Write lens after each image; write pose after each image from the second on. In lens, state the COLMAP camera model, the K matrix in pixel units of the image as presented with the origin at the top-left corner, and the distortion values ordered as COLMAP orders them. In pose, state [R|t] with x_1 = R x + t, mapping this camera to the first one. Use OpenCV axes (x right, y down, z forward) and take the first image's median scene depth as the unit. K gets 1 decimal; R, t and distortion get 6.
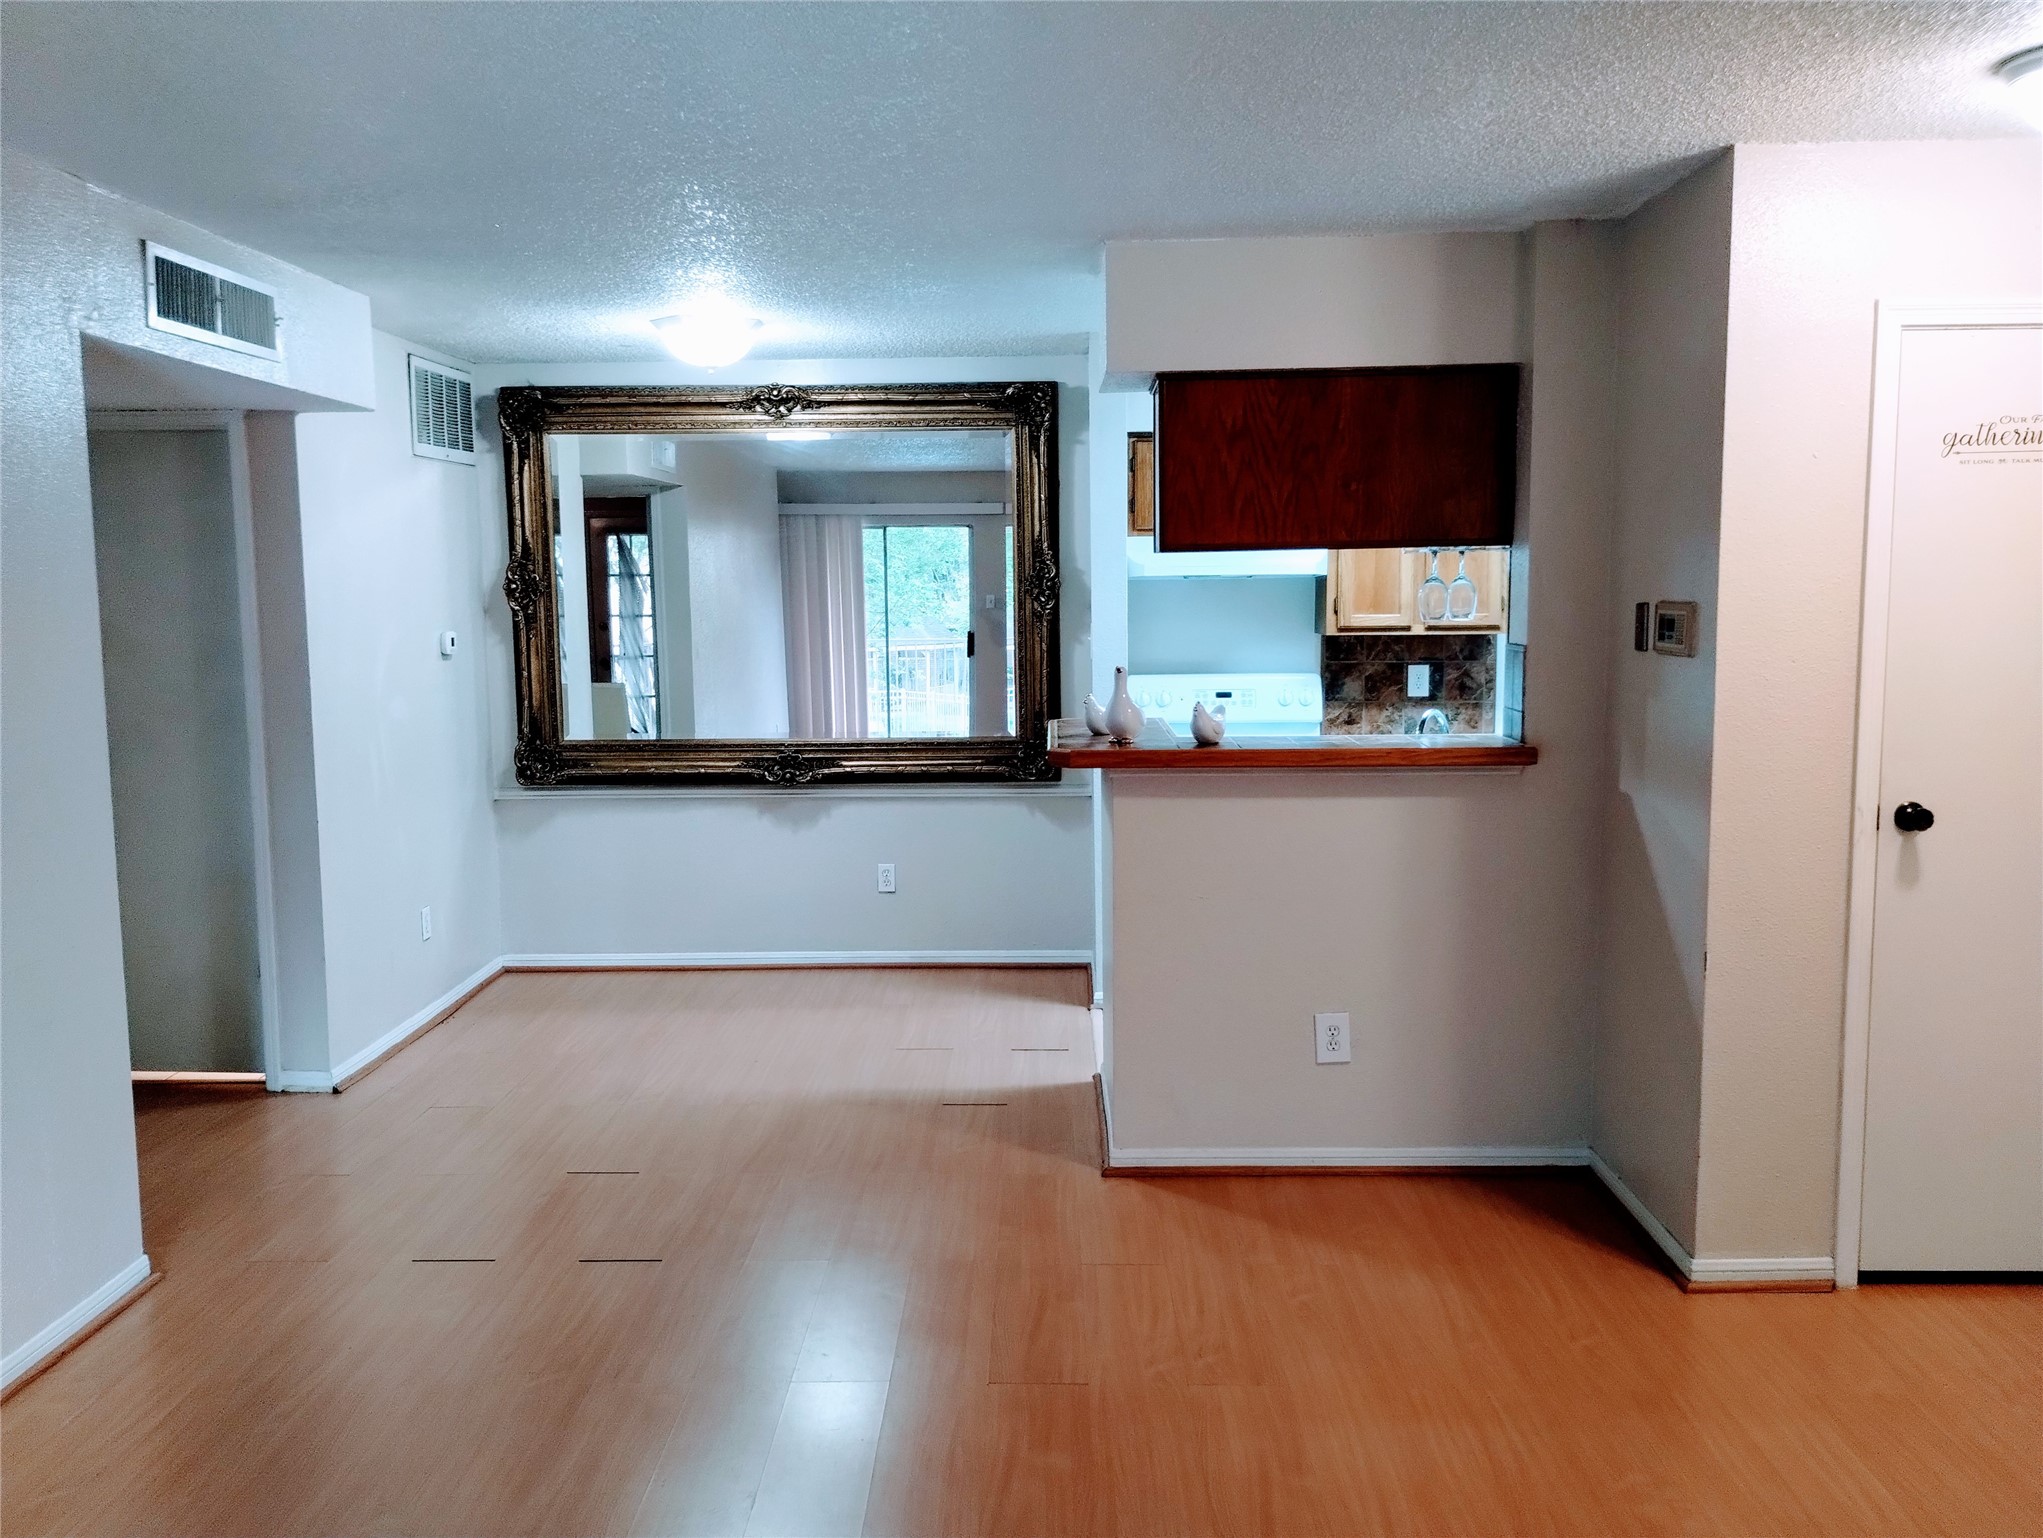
lens RADIAL K [[1693.7, 0, 1021.5], [0, 1693.7, 769.0], [0, 0, 1]] dist [0.062036, -0.099537]
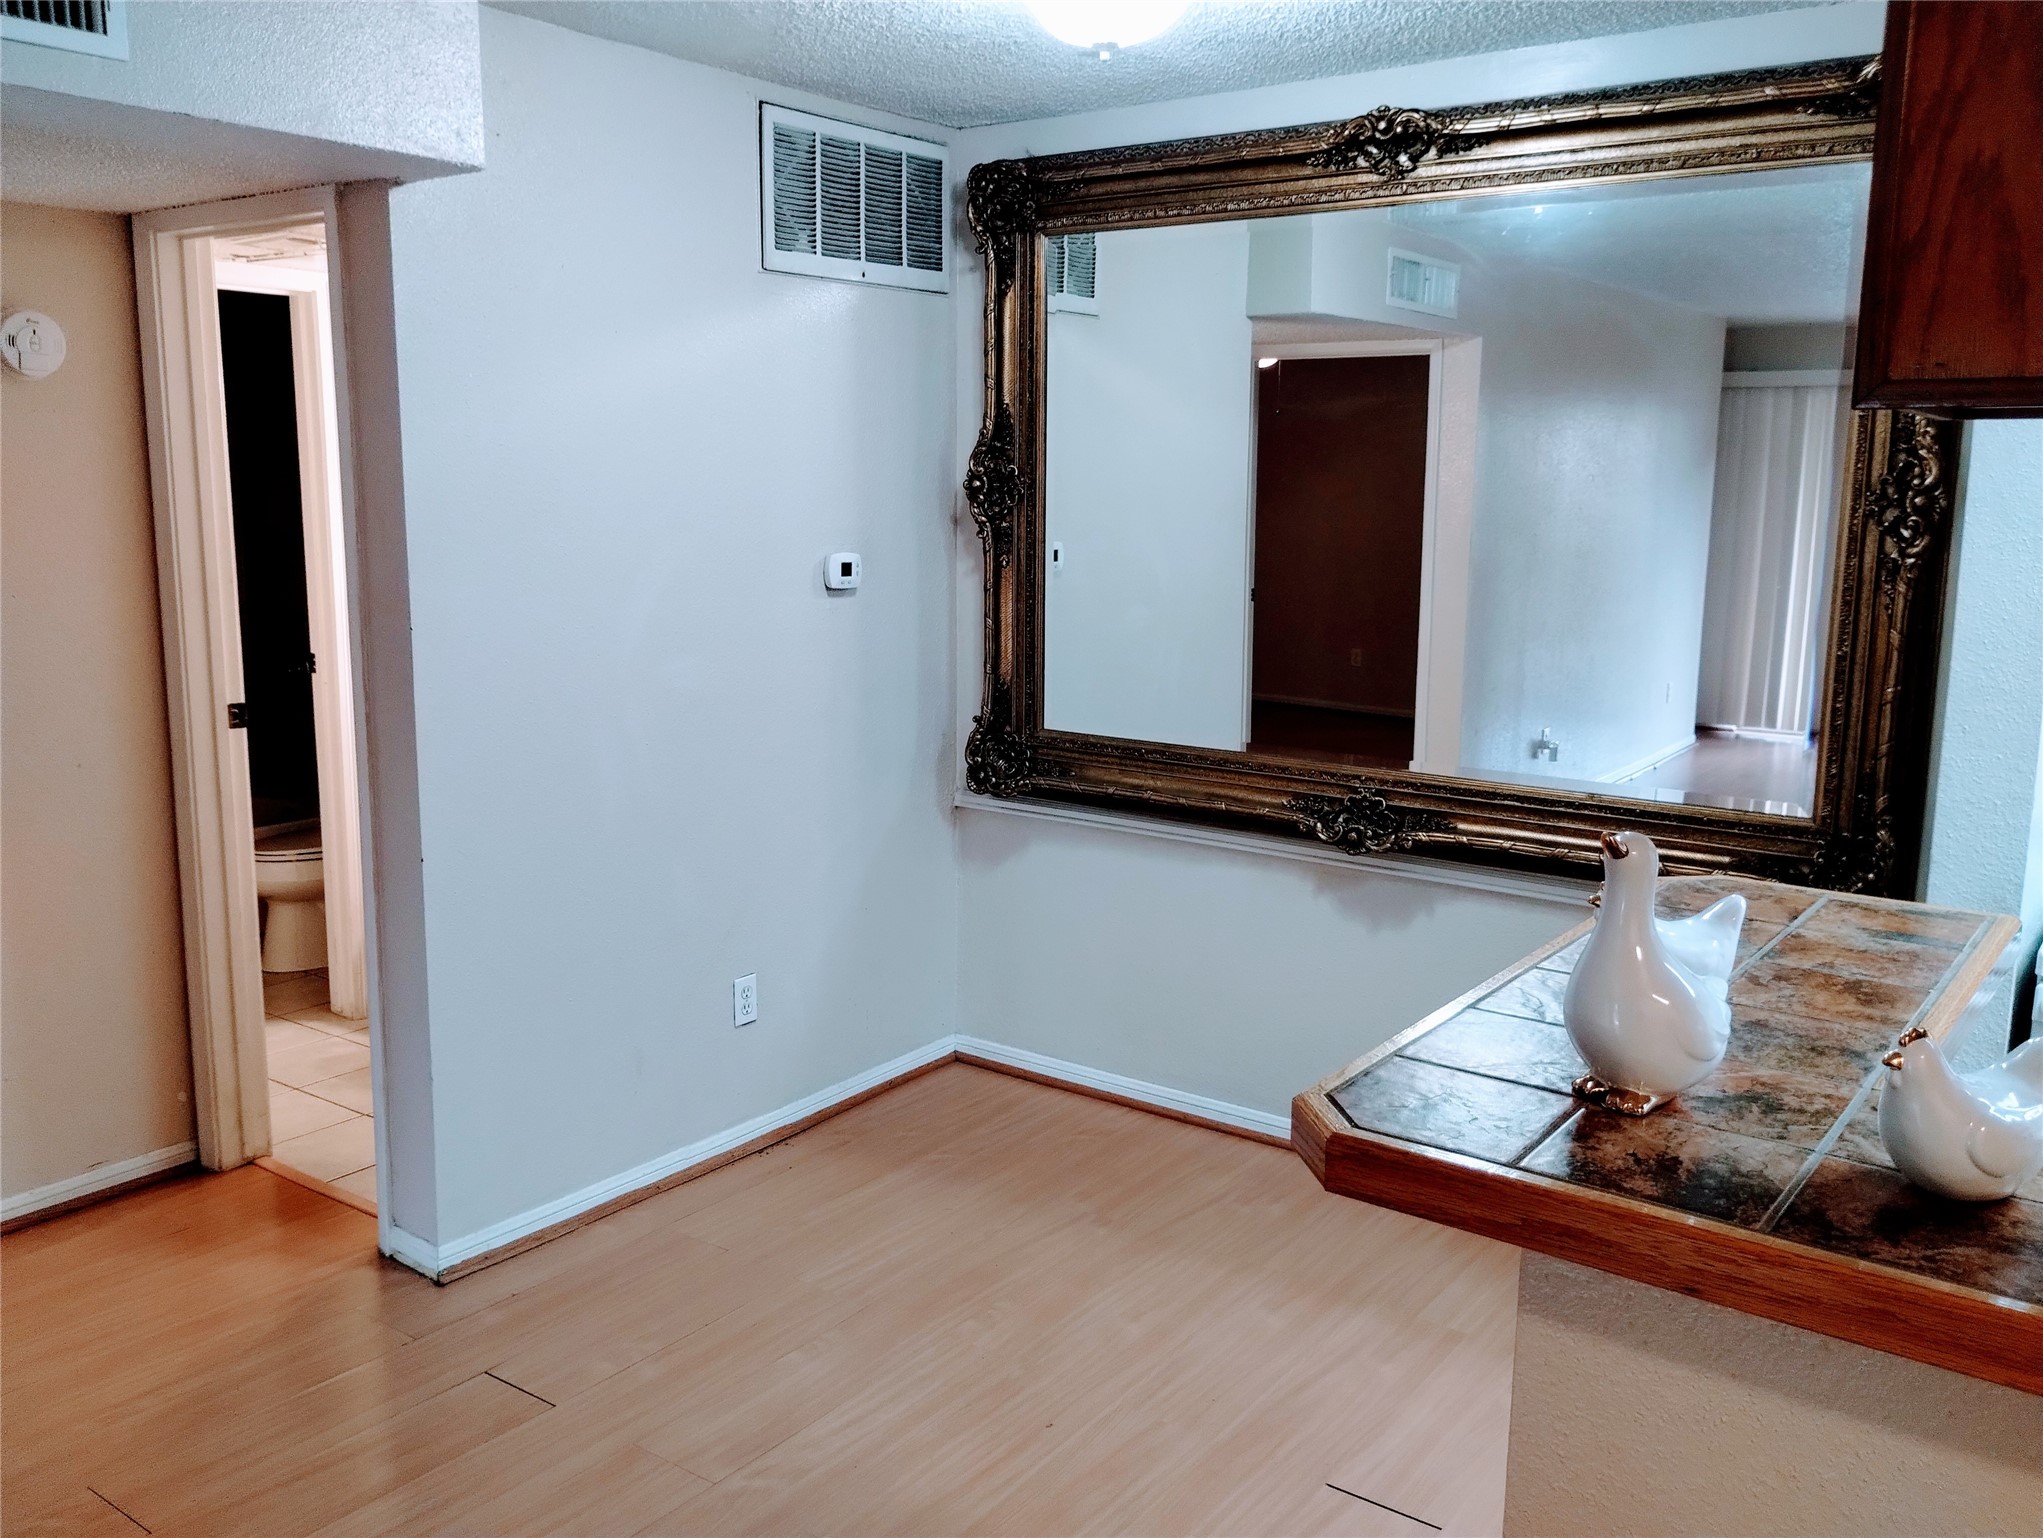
lens RADIAL K [[1693.7, 0, 1021.5], [0, 1693.7, 769.0], [0, 0, 1]] dist [0.062036, -0.099537]
pose [[0.814537, 0.117092, -0.568172, 0.088842], [-0.082291, 0.992836, 0.086636, -0.057753], [0.574246, -0.023812, 0.818337, 0.486956]]
